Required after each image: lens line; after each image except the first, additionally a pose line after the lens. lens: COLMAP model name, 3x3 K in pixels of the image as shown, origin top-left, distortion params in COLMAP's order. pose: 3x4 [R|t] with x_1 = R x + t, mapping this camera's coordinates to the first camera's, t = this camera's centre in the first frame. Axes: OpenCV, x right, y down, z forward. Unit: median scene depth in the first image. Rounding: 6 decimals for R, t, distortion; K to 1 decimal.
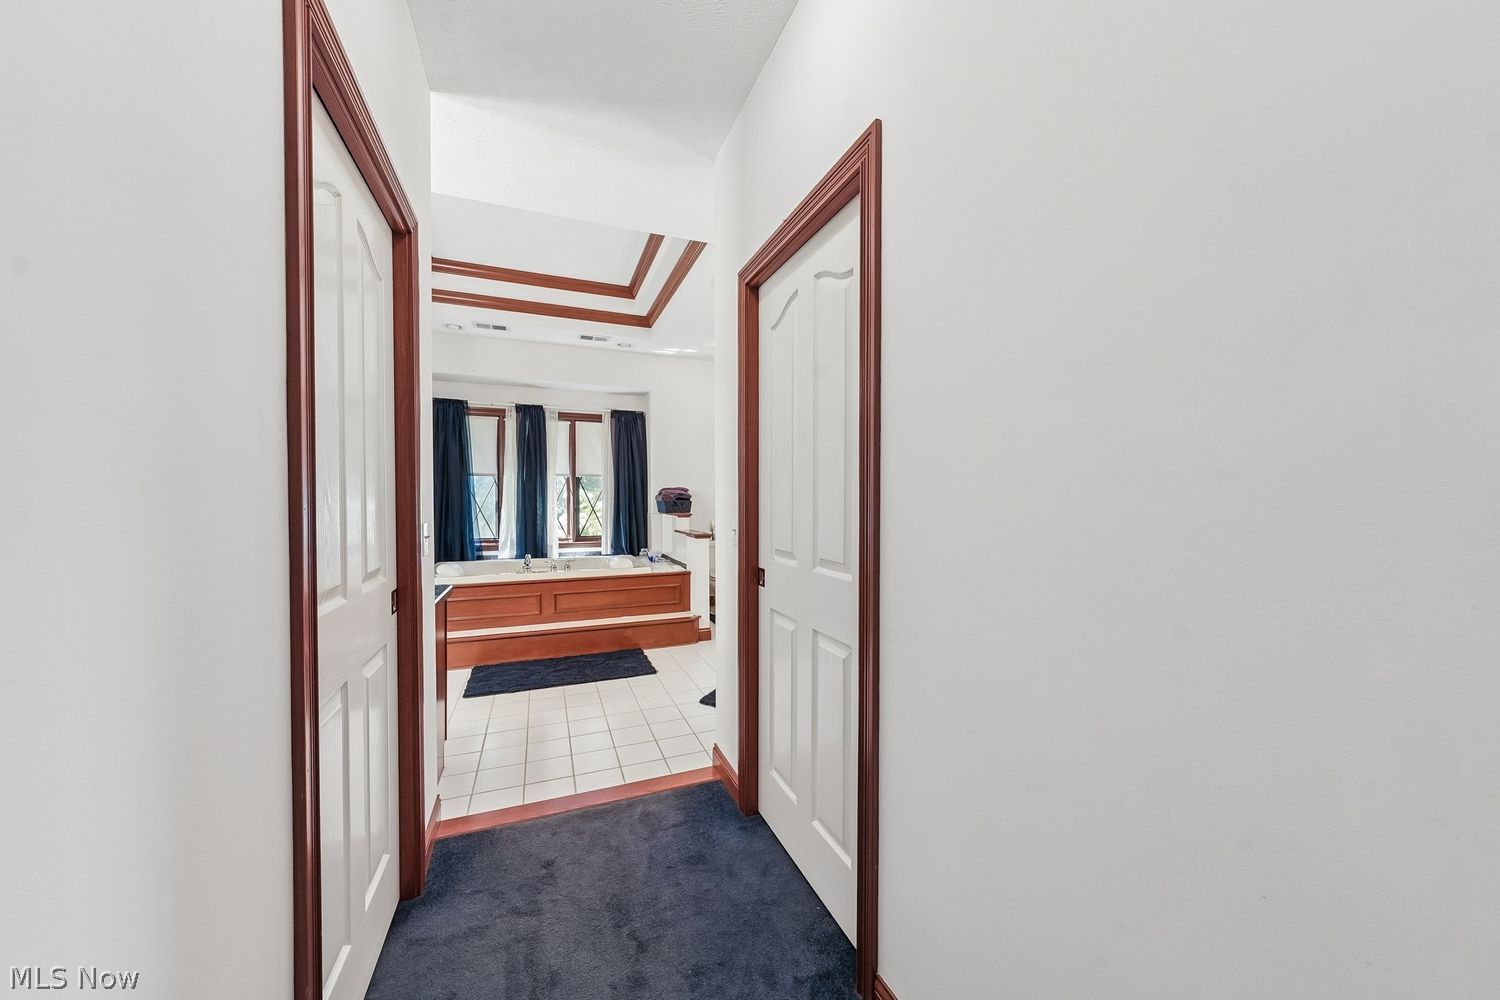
lens RADIAL K [[535.0, 0, 750.9], [0, 535.0, 507.9], [0, 0, 1]] dist [-0.000221, 0.000158]
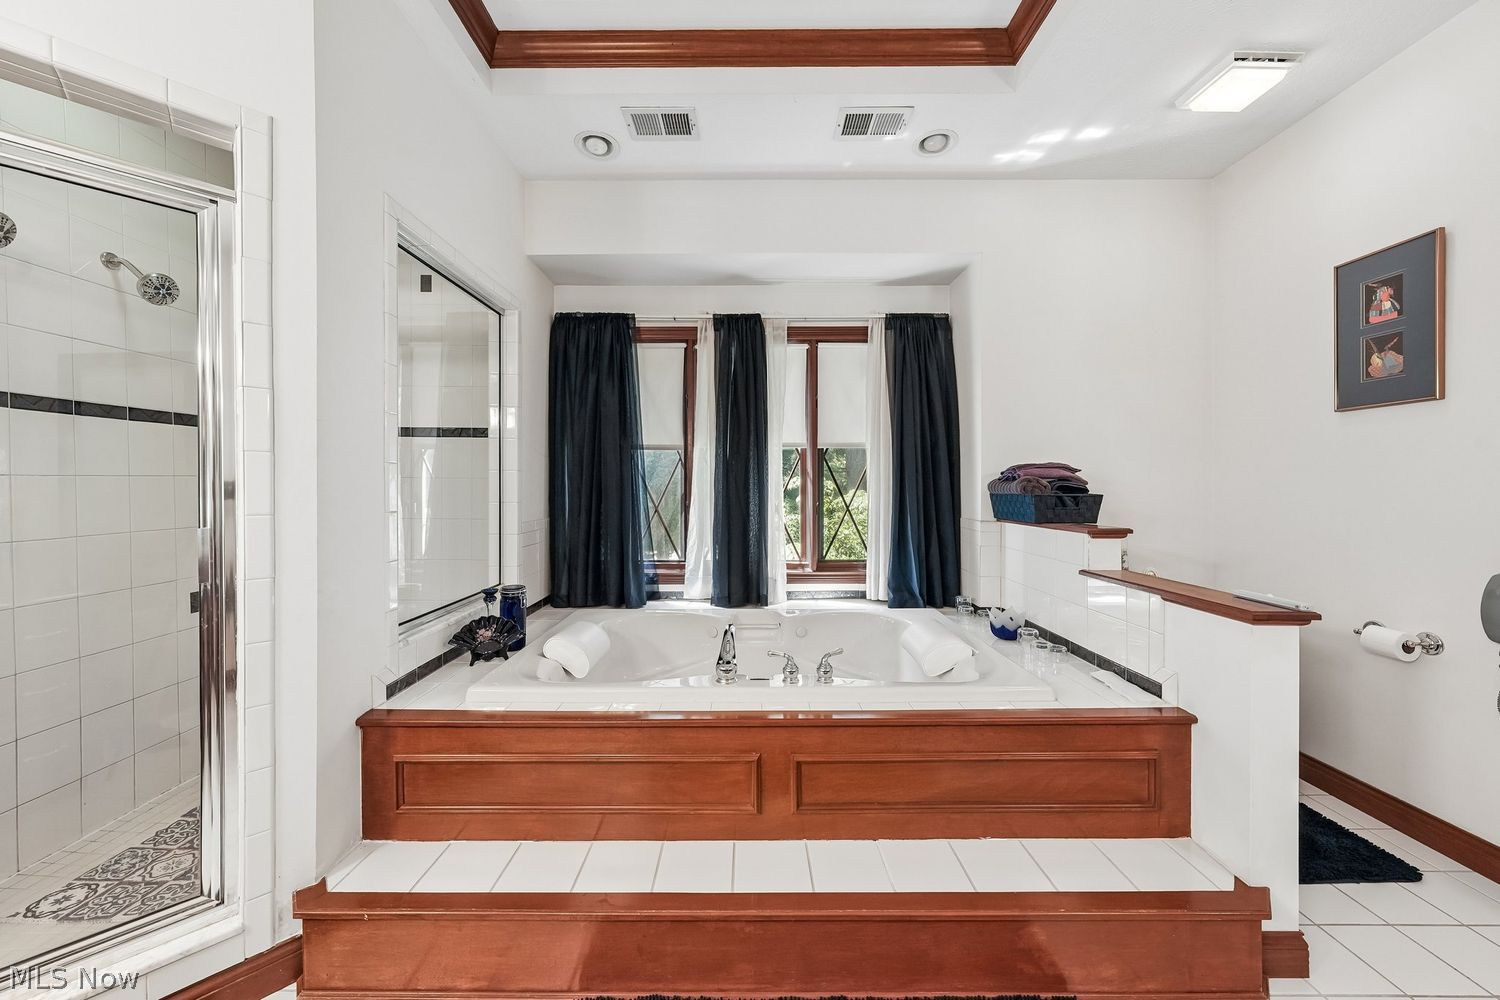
lens RADIAL K [[525.0, 0, 747.4], [0, 525.0, 492.9], [0, 0, 1]] dist [-0.000054, 0.000029]
pose [[0.928355, 0.000753, -0.371695, -0.209366], [-0.005231, 0.999925, -0.011038, -0.008058], [0.371659, 0.012191, 0.928289, 0.518846]]
